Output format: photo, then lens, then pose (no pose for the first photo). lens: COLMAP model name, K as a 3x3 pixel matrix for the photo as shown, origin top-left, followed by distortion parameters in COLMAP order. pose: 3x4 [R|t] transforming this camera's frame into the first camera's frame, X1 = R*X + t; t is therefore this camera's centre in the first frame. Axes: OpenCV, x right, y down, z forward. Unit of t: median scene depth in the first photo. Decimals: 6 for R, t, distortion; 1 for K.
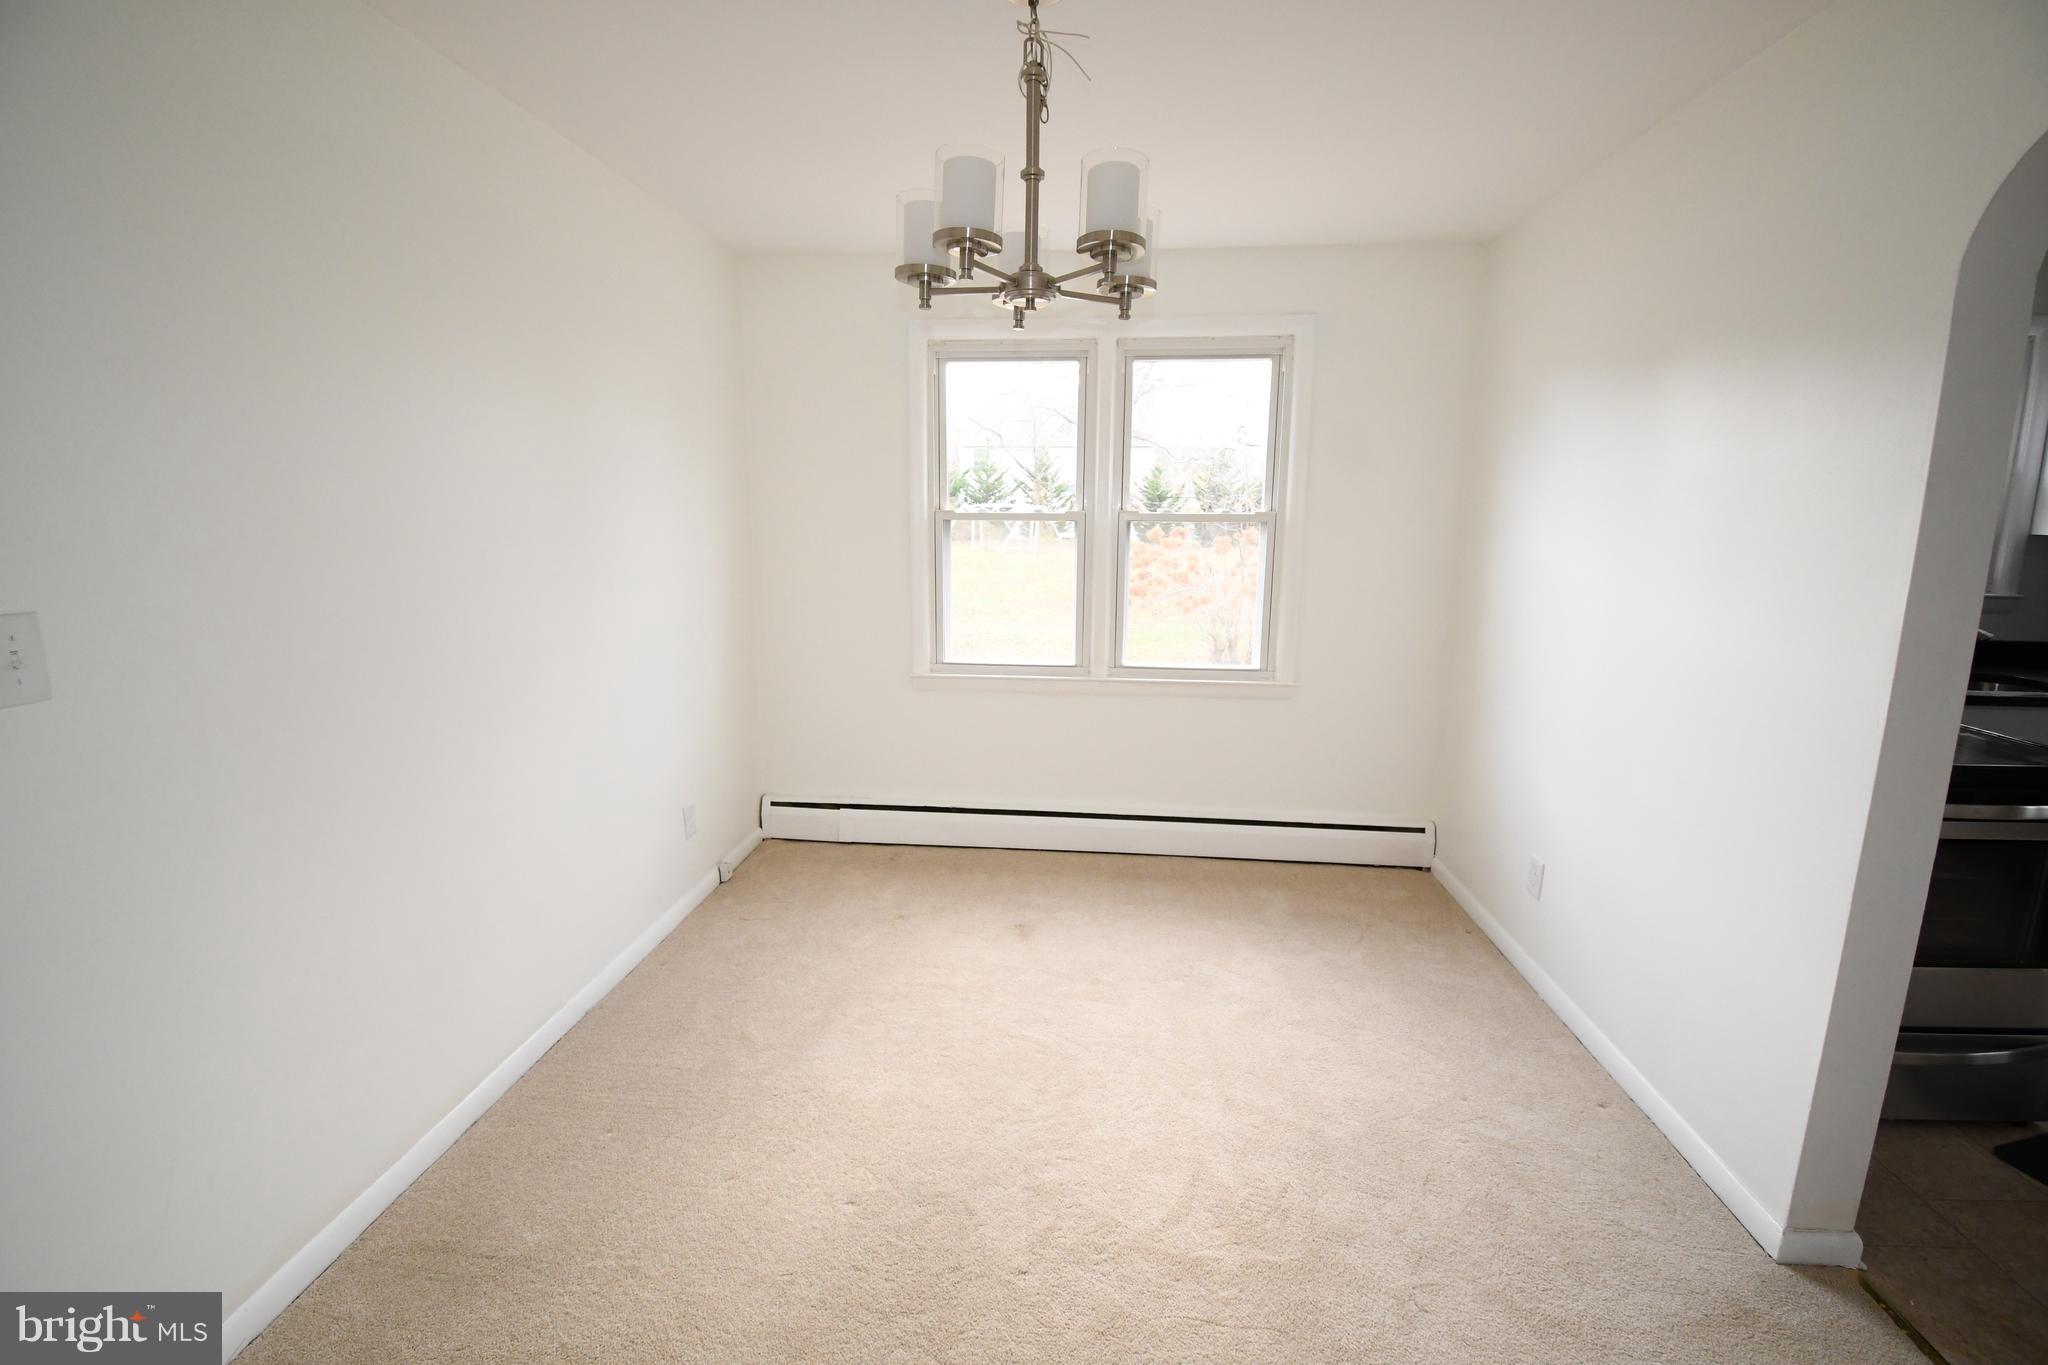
lens RADIAL K [[903.5, 0, 1024.0], [0, 903.5, 682.5], [0, 0, 1]] dist [0.019093, -0.024509]
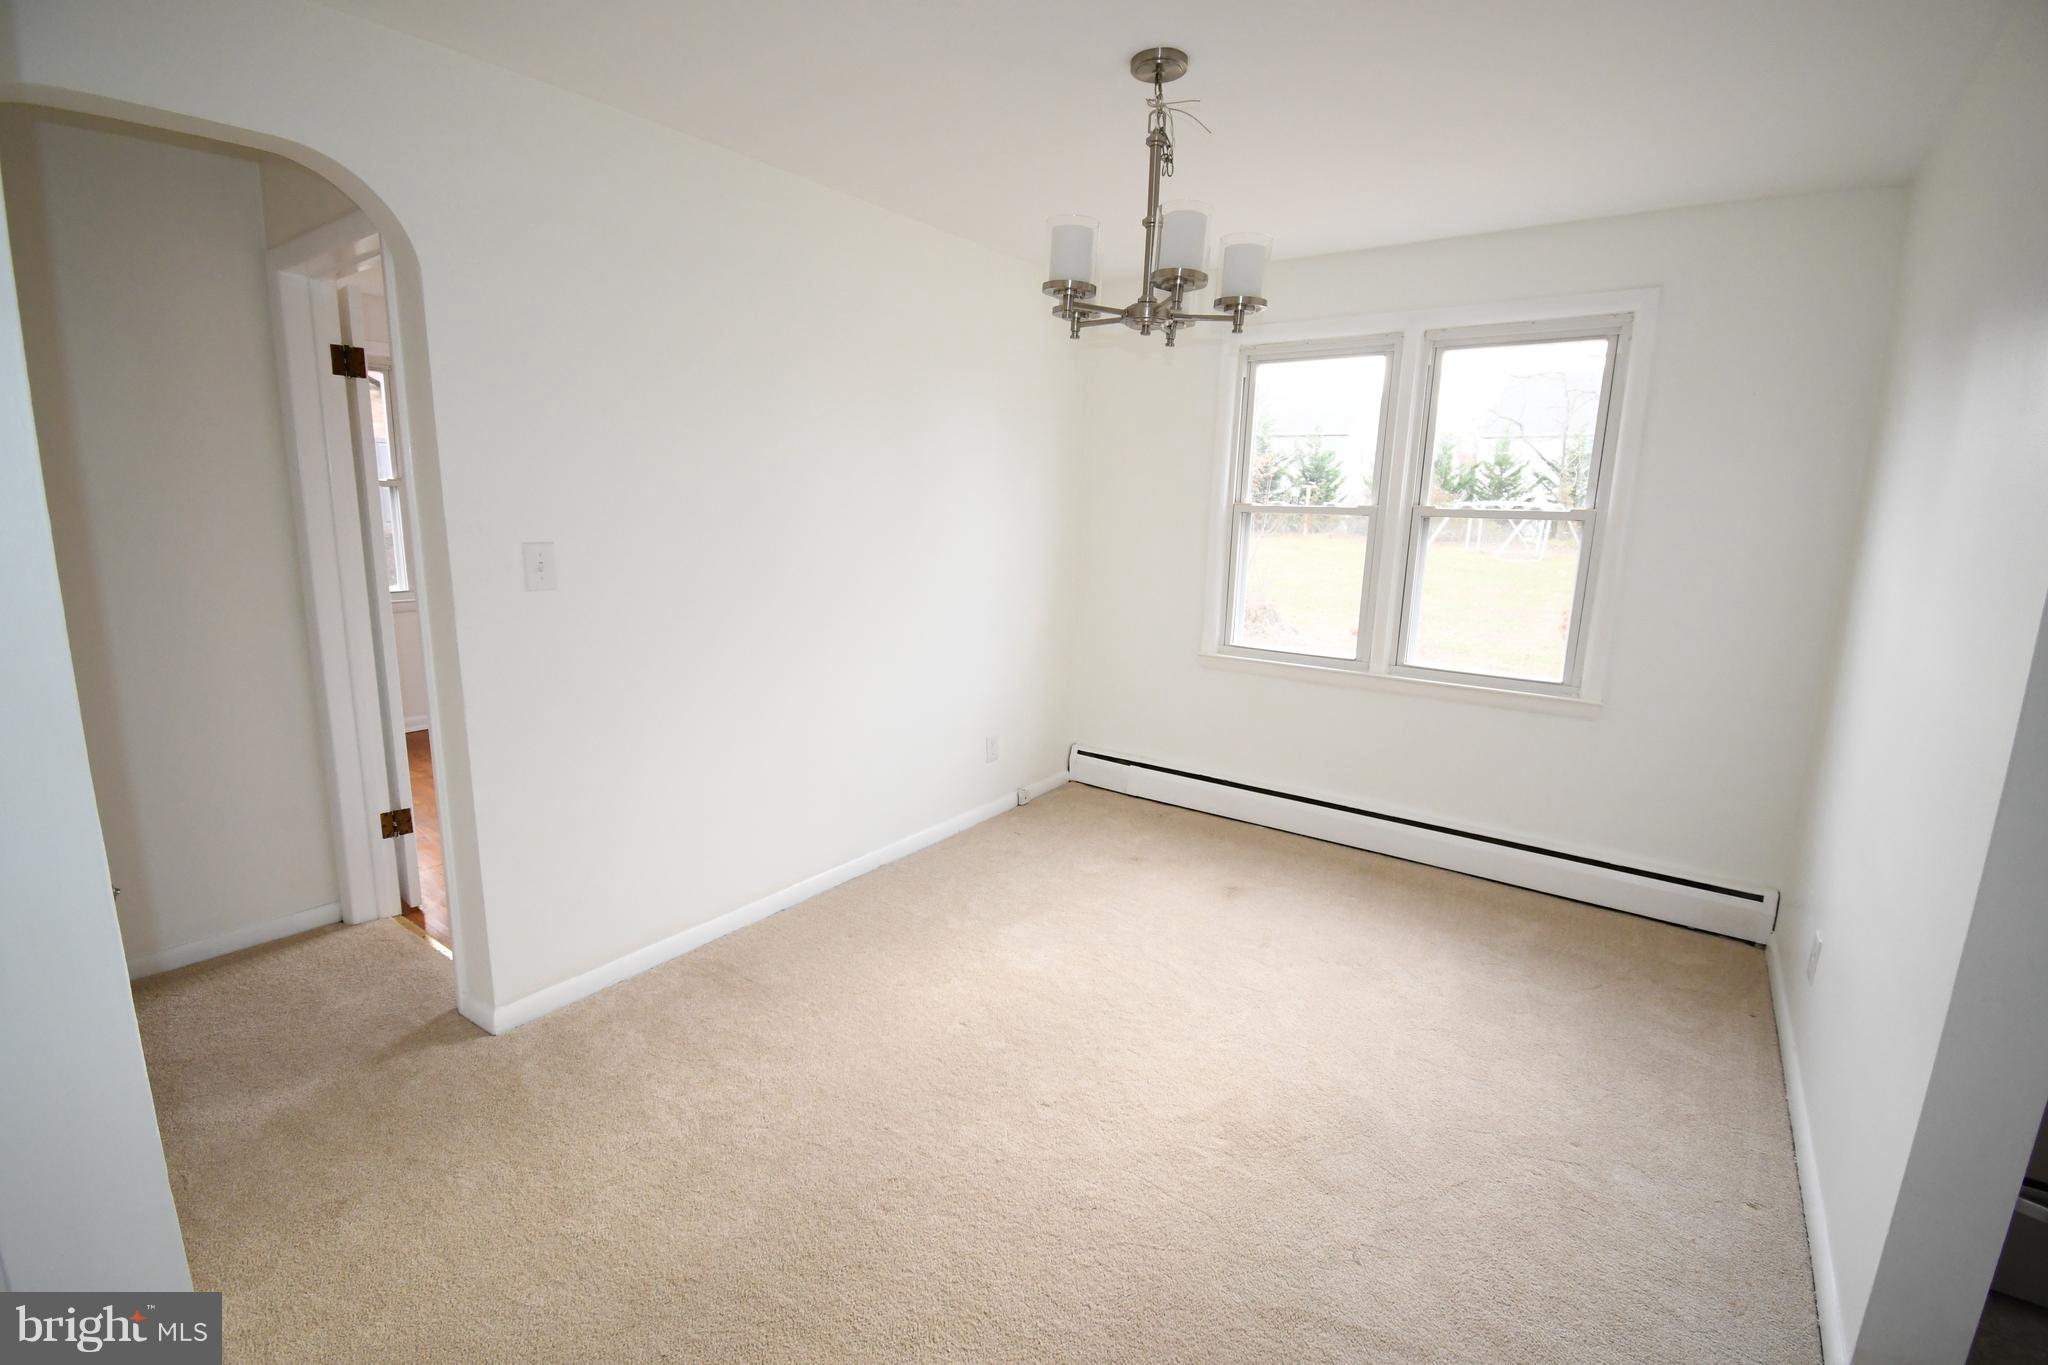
lens RADIAL K [[903.5, 0, 1024.0], [0, 903.5, 682.5], [0, 0, 1]] dist [0.019093, -0.024509]
pose [[0.860615, 0.112856, -0.496593, 0.251710], [-0.110511, 0.993286, 0.034216, 0.013360], [0.497121, 0.025432, 0.867309, -0.057094]]
